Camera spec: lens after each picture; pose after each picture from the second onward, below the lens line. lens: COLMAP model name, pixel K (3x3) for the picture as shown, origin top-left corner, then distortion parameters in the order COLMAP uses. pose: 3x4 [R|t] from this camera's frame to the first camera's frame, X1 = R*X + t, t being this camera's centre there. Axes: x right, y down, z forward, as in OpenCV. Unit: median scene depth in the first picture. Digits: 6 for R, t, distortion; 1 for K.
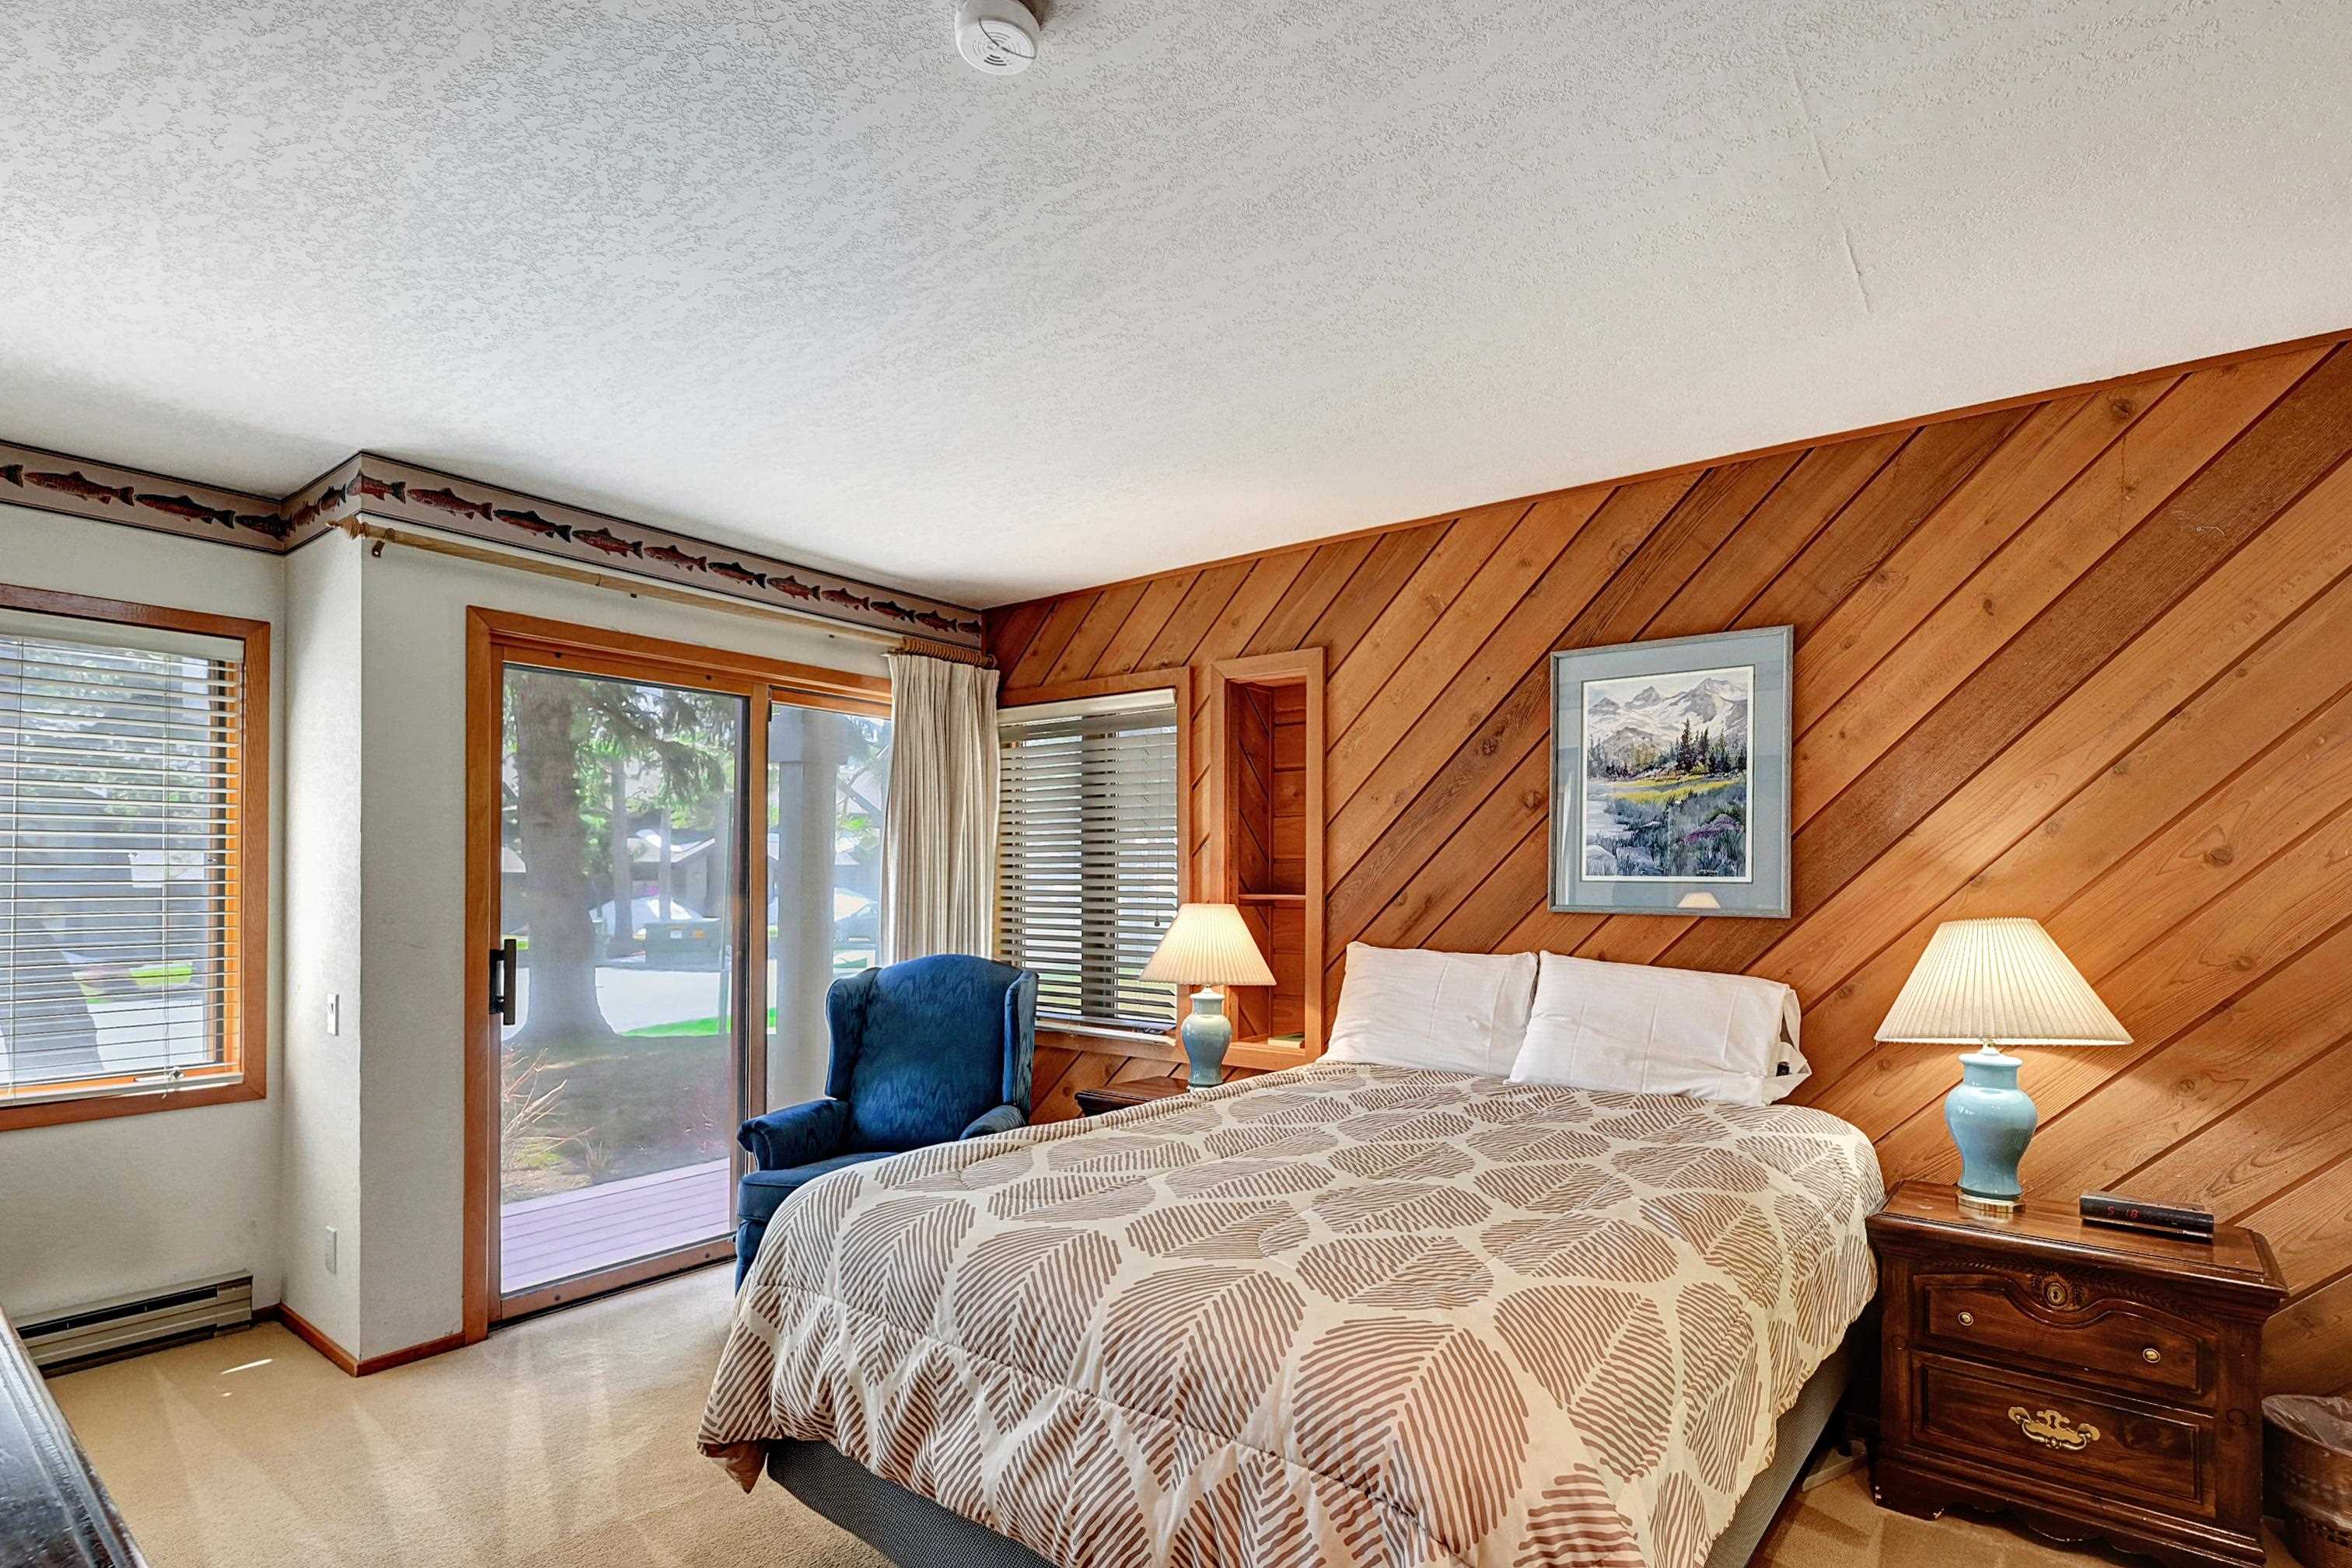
lens RADIAL K [[1138.5, 0, 1180.5], [0, 1138.5, 897.8], [0, 0, 1]] dist [-0.000313, 0.000078]
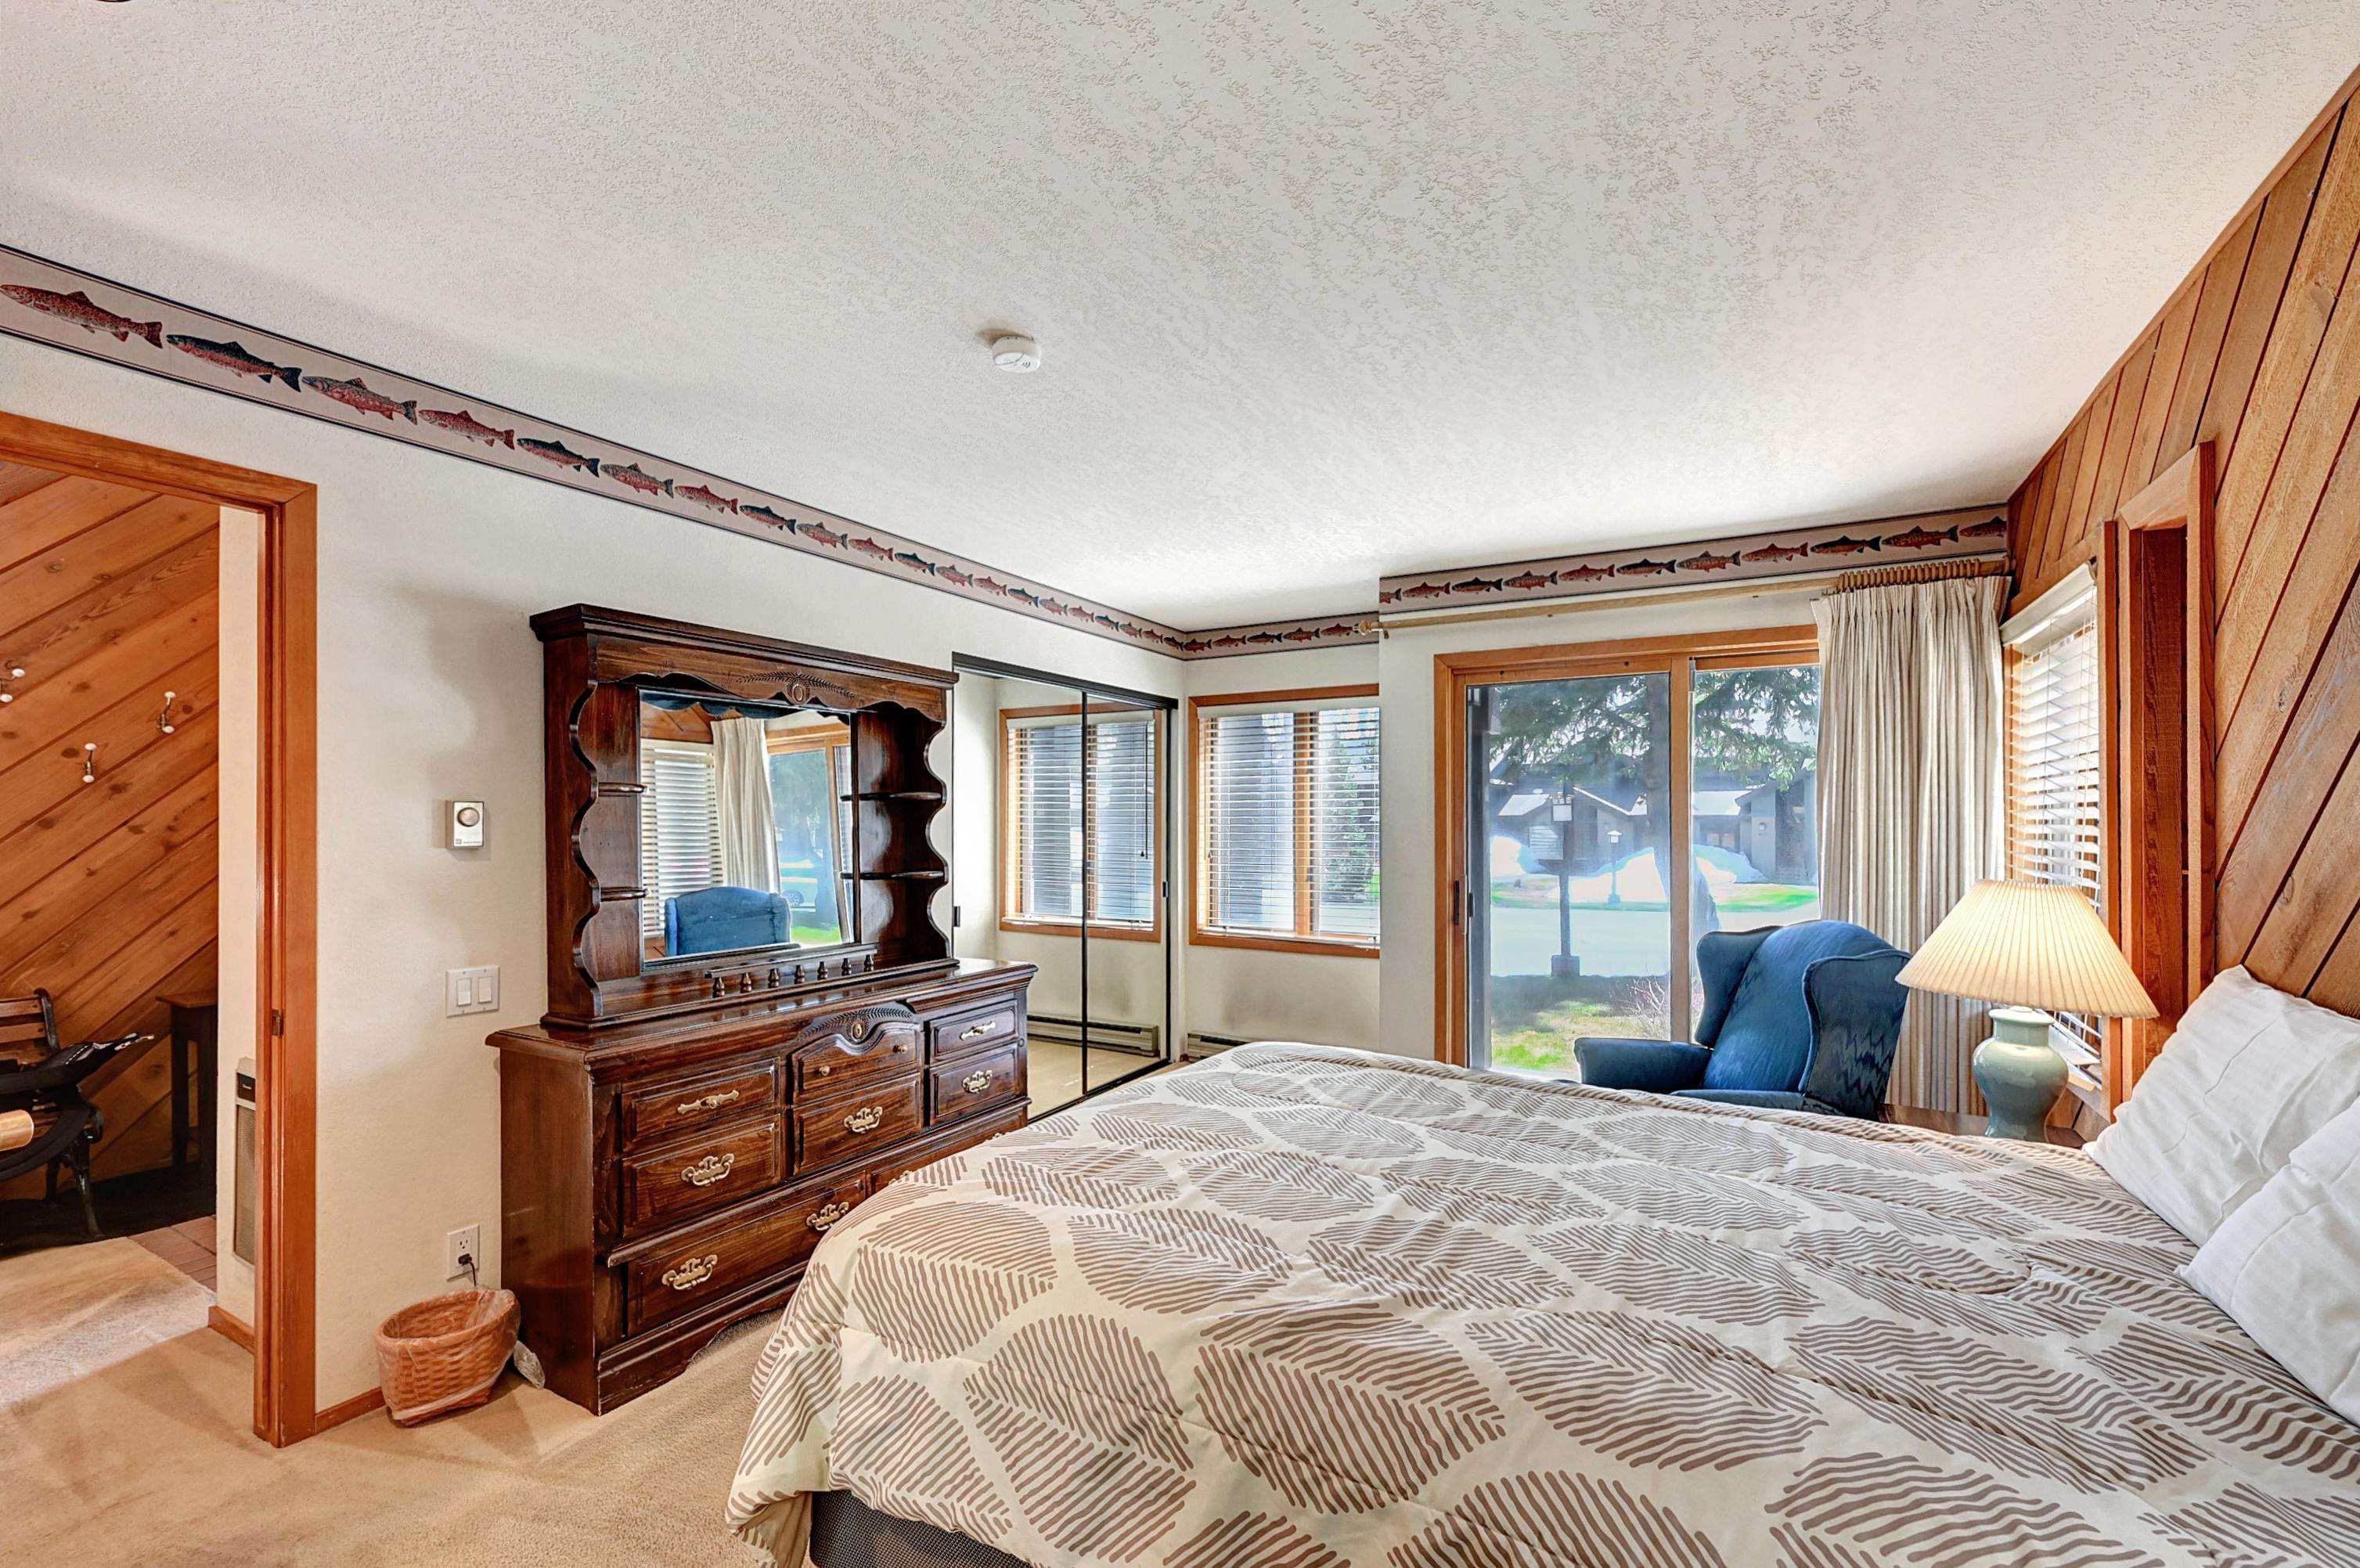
lens RADIAL K [[979.2, 0, 1178.0], [0, 979.2, 811.4], [0, 0, 1]] dist [0.000721, 0.000007]
pose [[0.128151, -0.014107, -0.991654, 0.642361], [-0.018903, 0.999682, -0.016664, -0.019022], [0.991575, 0.020881, 0.127843, 0.507600]]
